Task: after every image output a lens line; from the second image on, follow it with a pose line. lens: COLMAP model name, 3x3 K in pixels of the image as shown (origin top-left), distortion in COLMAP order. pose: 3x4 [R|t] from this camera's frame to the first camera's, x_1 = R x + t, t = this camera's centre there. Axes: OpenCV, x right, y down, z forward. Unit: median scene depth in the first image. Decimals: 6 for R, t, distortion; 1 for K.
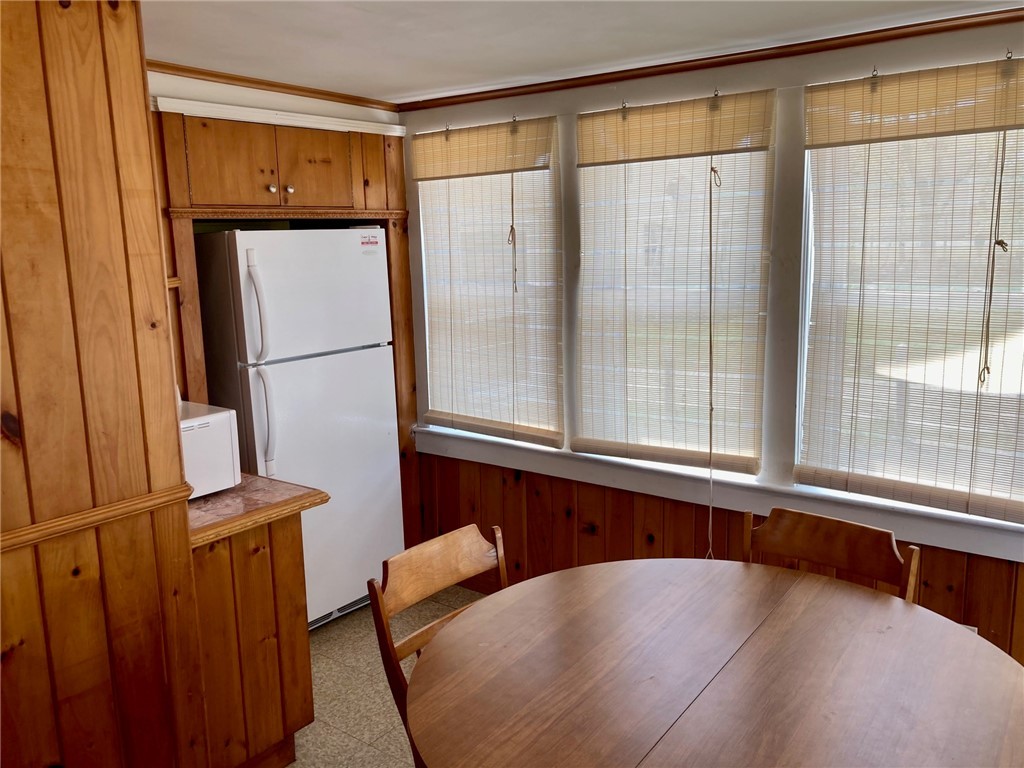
lens RADIAL K [[843.5, 0, 512.0], [0, 843.5, 384.0], [0, 0, 1]] dist [0.009350, -0.002352]
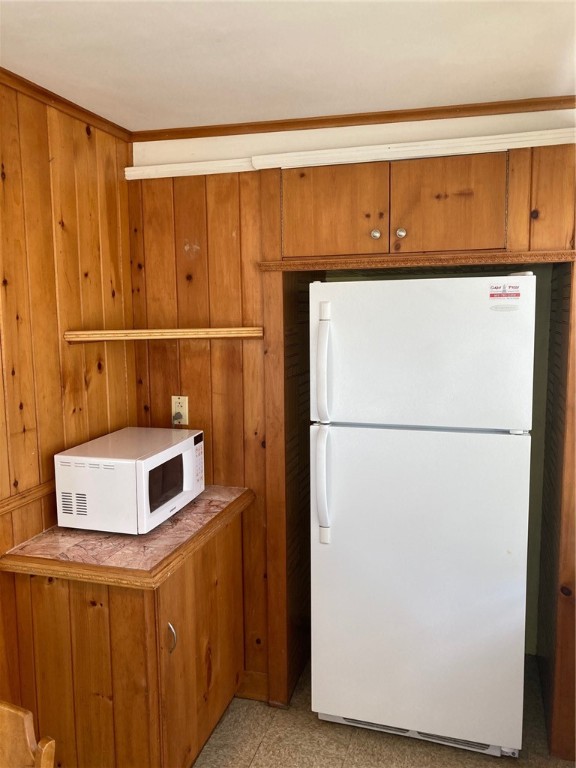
lens RADIAL K [[634.5, 0, 288.0], [0, 634.5, 384.0], [0, 0, 1]] dist [0.122339, -0.249482]
pose [[0.347390, 0.137095, -0.927645, 0.335319], [-0.159116, 0.983527, 0.085767, -0.119567], [0.924122, 0.117808, 0.363482, 0.690781]]
